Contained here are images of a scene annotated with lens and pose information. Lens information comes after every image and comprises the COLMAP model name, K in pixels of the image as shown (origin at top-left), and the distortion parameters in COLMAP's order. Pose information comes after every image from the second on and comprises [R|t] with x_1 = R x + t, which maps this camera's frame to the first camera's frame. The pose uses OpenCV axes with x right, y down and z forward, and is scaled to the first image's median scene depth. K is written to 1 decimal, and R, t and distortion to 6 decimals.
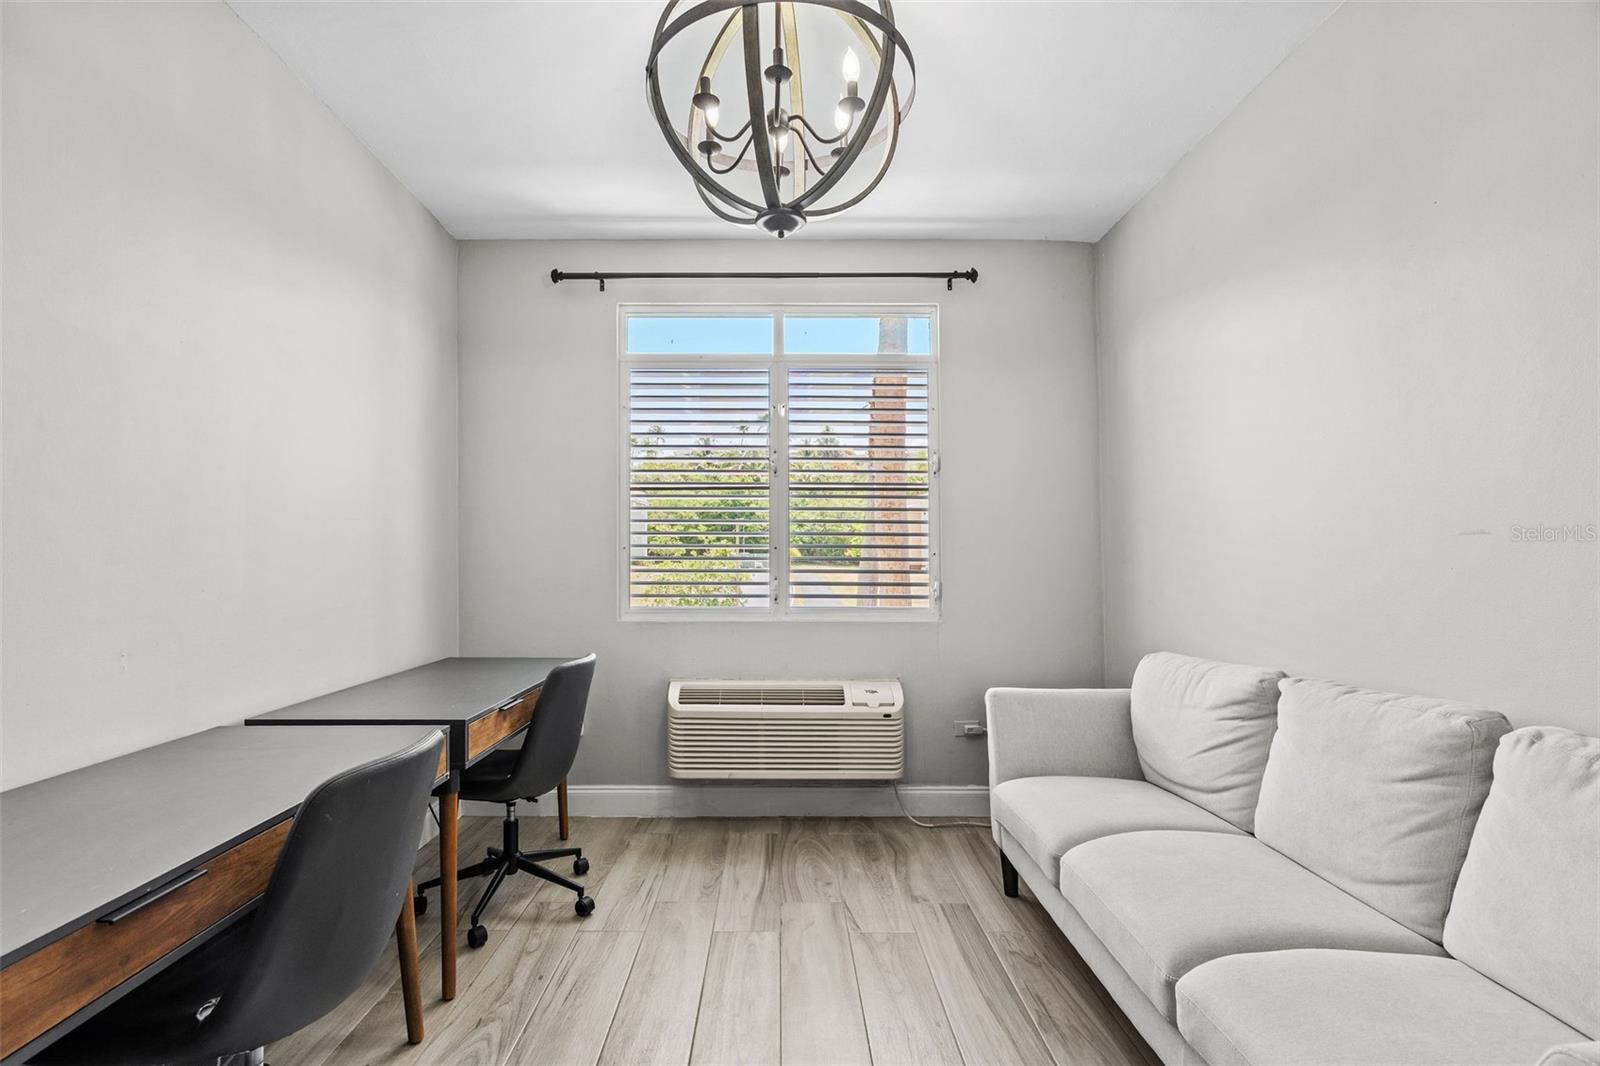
lens RADIAL K [[733.4, 0, 785.4], [0, 733.4, 550.0], [0, 0, 1]] dist [-0.002696, 0.002721]
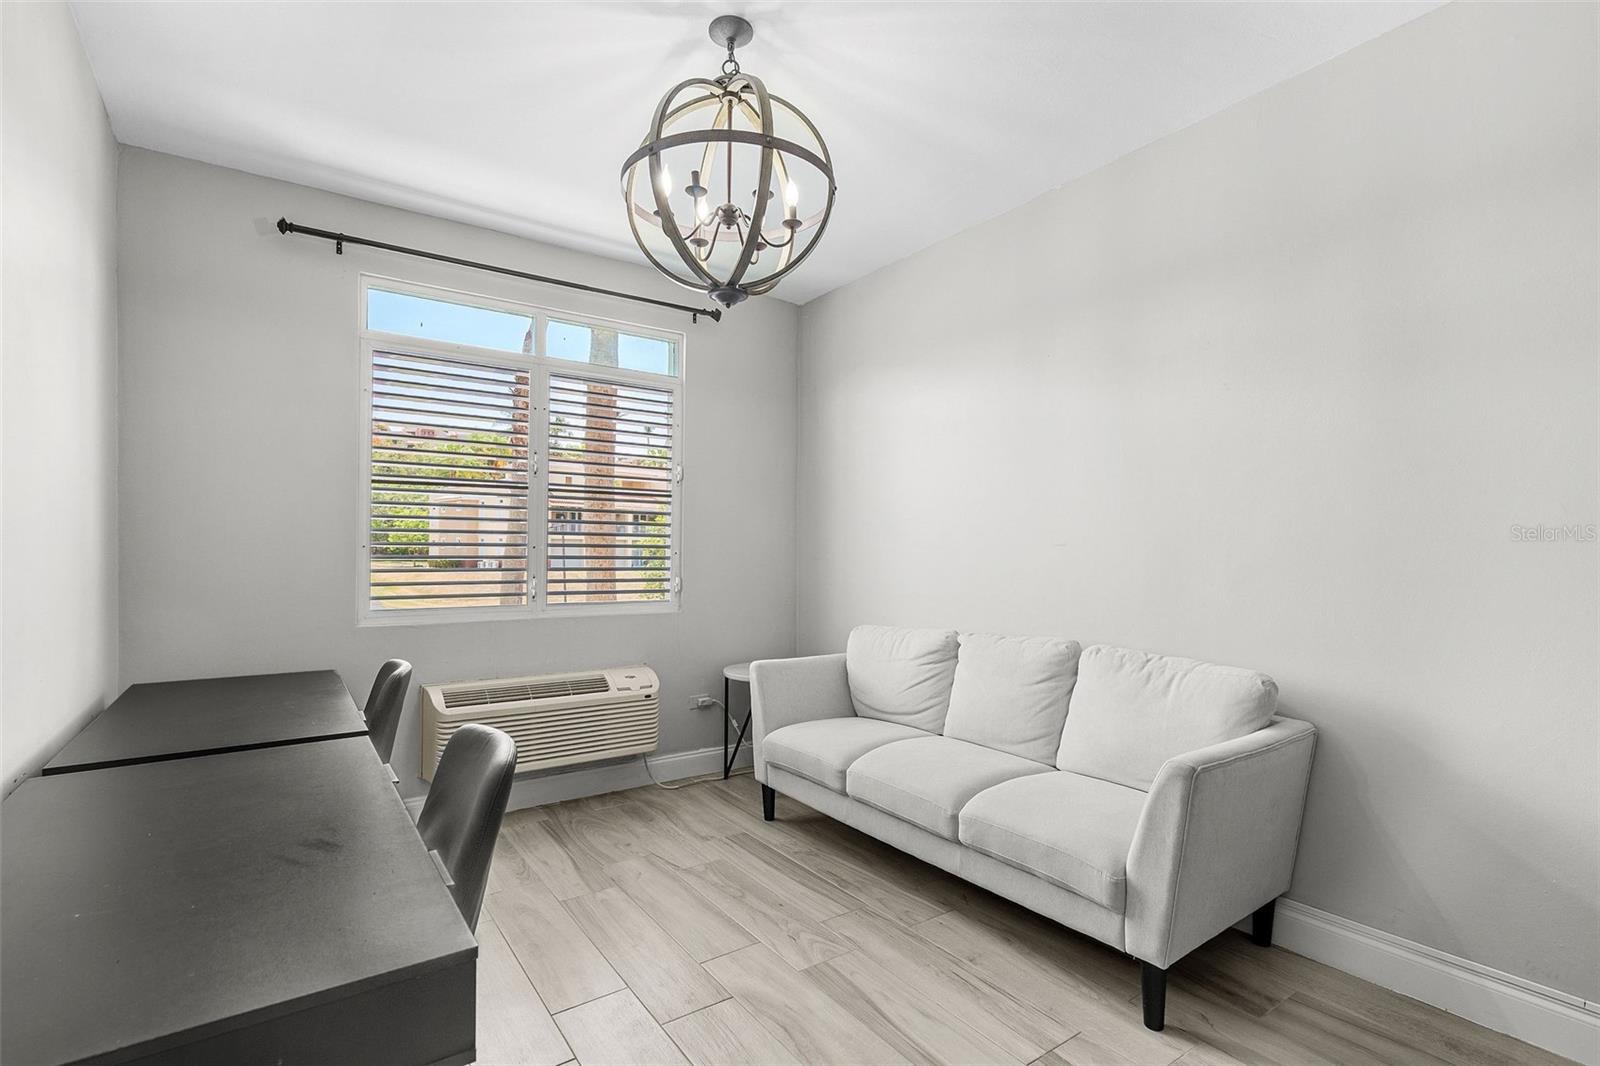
lens RADIAL K [[733.4, 0, 821.6], [0, 733.4, 580.3], [0, 0, 1]] dist [-0.002696, 0.002721]
pose [[0.814159, -0.020136, 0.580292, -0.341956], [-0.008090, 0.998908, 0.046013, -0.008588], [-0.580585, -0.042156, 0.813108, -0.079180]]
